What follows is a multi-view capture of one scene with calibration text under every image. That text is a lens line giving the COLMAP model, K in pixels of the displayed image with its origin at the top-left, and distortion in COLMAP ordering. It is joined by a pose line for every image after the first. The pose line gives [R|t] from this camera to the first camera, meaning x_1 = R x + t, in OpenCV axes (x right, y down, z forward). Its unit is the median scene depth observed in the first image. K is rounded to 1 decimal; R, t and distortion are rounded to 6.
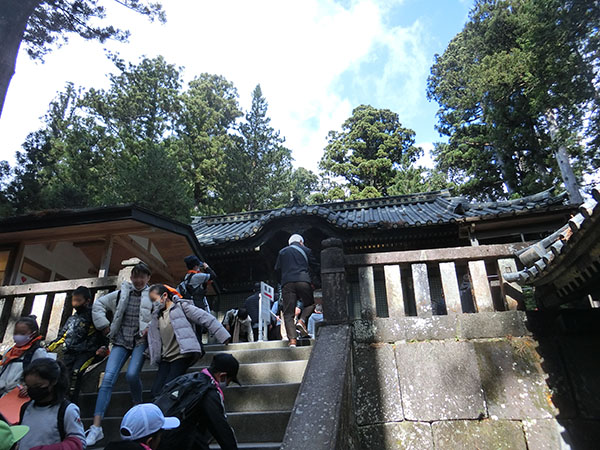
lens RADIAL K [[457.7, 0, 300.0], [0, 457.7, 225.0], [0, 0, 1]] dist [-0.037077, 0.000487]
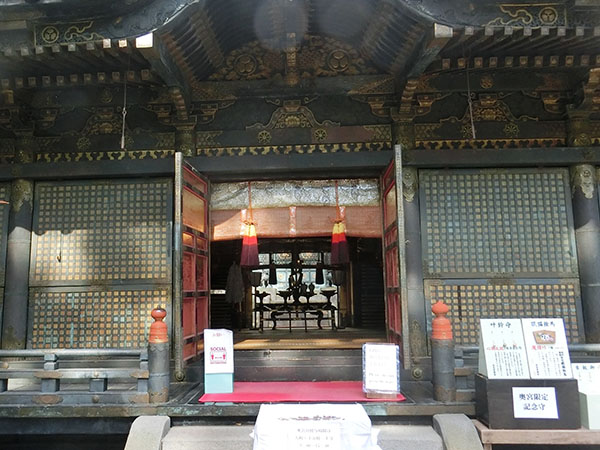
lens RADIAL K [[464.1, 0, 257.6], [0, 464.1, 224.5], [0, 0, 1]] dist [-0.015286, -0.005536]
pose [[0.989891, 0.028276, 0.138987, -0.021549], [-0.068854, 0.952515, 0.296605, 0.024799], [-0.124000, -0.303176, 0.944832, 0.242339]]
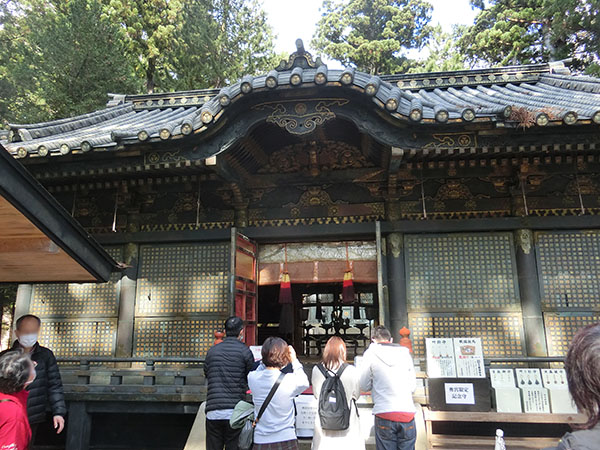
lens RADIAL K [[457.7, 0, 300.0], [0, 457.7, 225.0], [0, 0, 1]] dist [-0.037077, 0.000487]
pose [[0.998138, 0.027945, 0.054225, -0.010109], [-0.039125, 0.975254, 0.217596, 0.004367], [-0.046802, -0.219312, 0.974532, 0.191168]]
